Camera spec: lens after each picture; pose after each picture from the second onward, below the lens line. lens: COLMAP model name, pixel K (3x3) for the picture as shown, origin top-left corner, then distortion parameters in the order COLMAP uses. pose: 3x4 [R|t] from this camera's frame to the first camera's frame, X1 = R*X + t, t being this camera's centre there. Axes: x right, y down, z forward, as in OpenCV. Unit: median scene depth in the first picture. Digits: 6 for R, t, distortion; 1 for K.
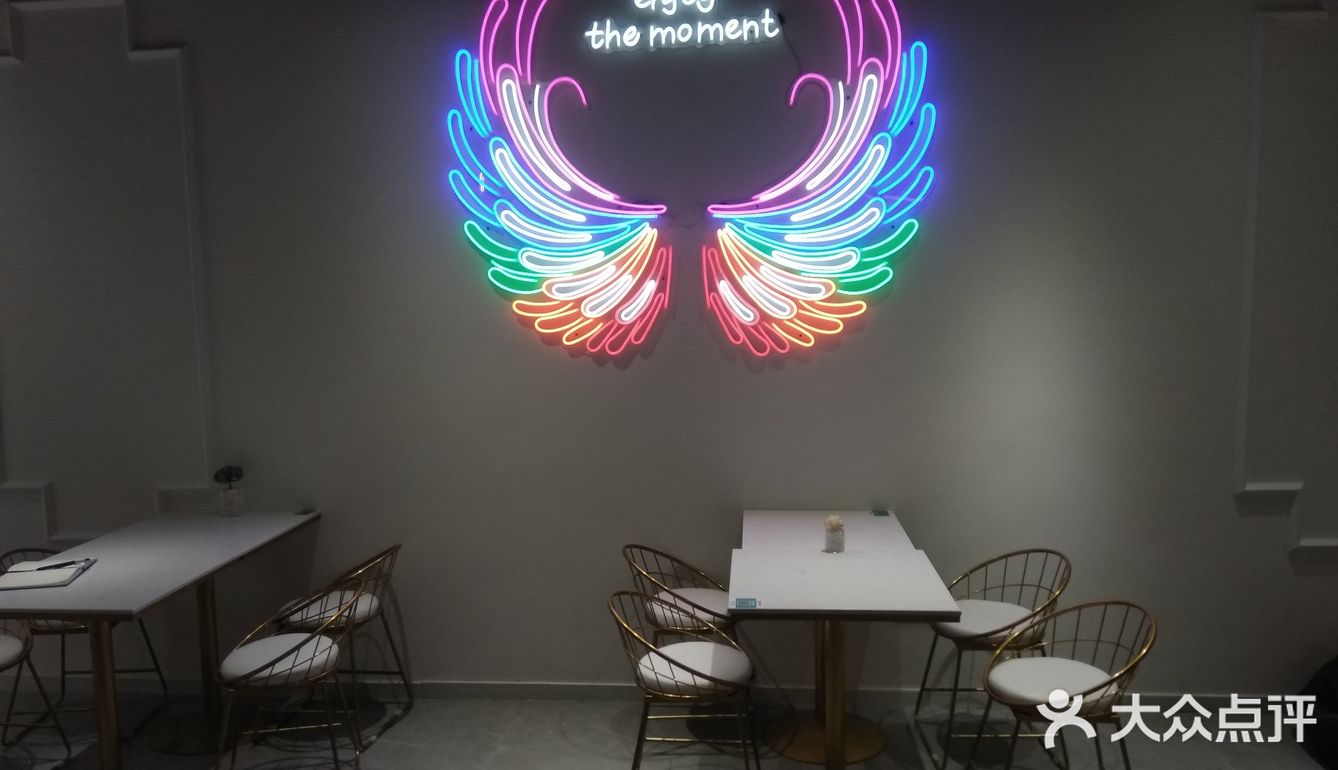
lens RADIAL K [[1021.2, 0, 669.0], [0, 1021.2, 385.0], [0, 0, 1]] dist [0.076086, -0.110455]
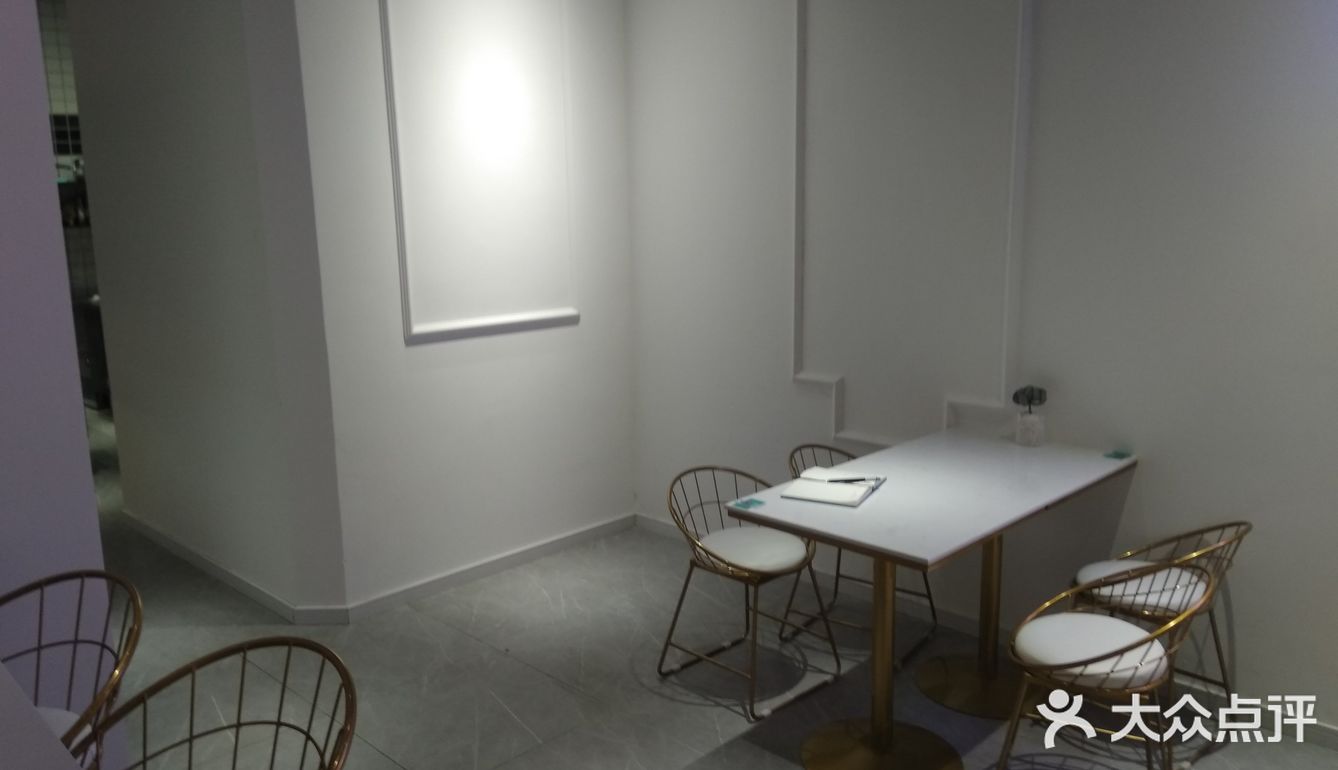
lens RADIAL K [[1021.2, 0, 669.0], [0, 1021.2, 385.0], [0, 0, 1]] dist [0.076086, -0.110455]
pose [[0.766275, 0.124798, -0.630276, -0.131340], [-0.060330, 0.990596, 0.122796, -0.006889], [0.639674, -0.056071, 0.766599, 0.182659]]
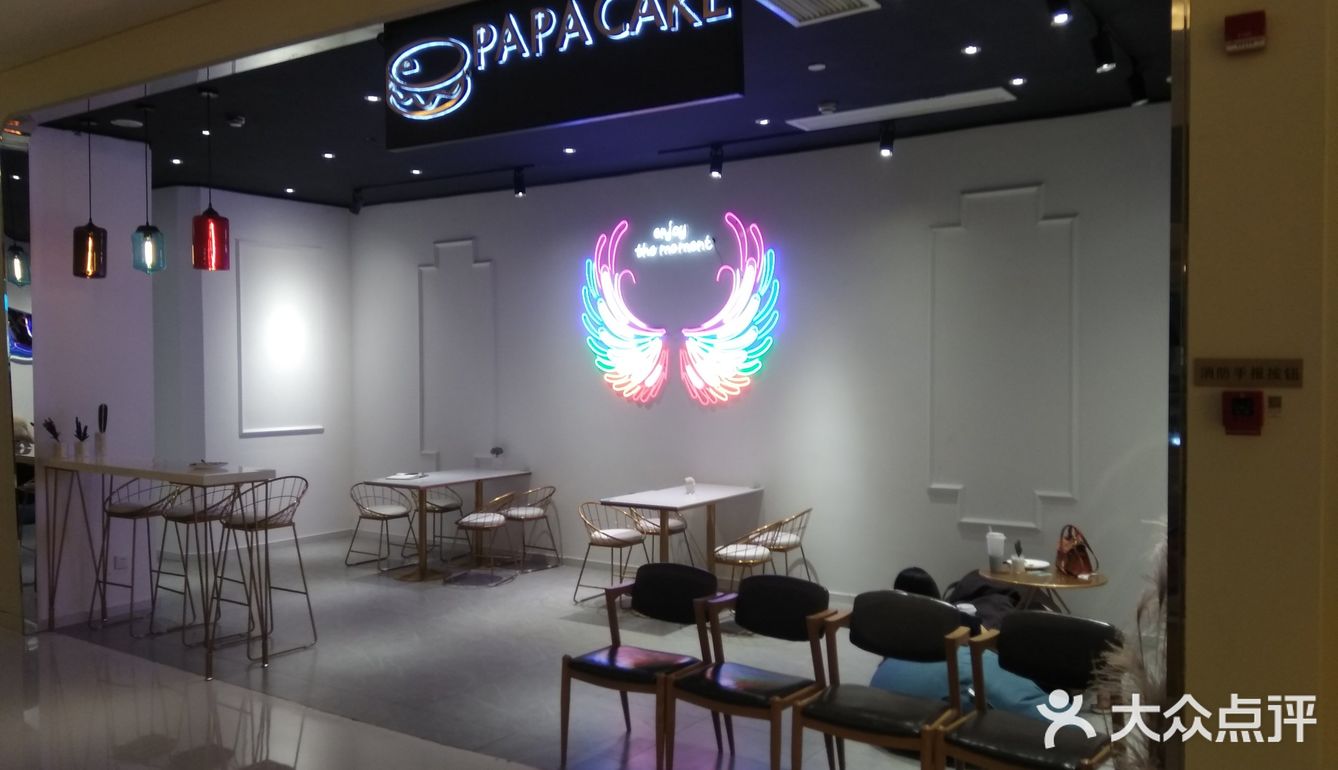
lens RADIAL K [[1021.2, 0, 669.0], [0, 1021.2, 385.0], [0, 0, 1]] dist [0.076086, -0.110455]
pose [[0.873232, 0.023440, -0.486740, 1.004113], [-0.059723, 0.996461, -0.059157, 0.056135], [0.483630, 0.080727, 0.871542, -0.776088]]
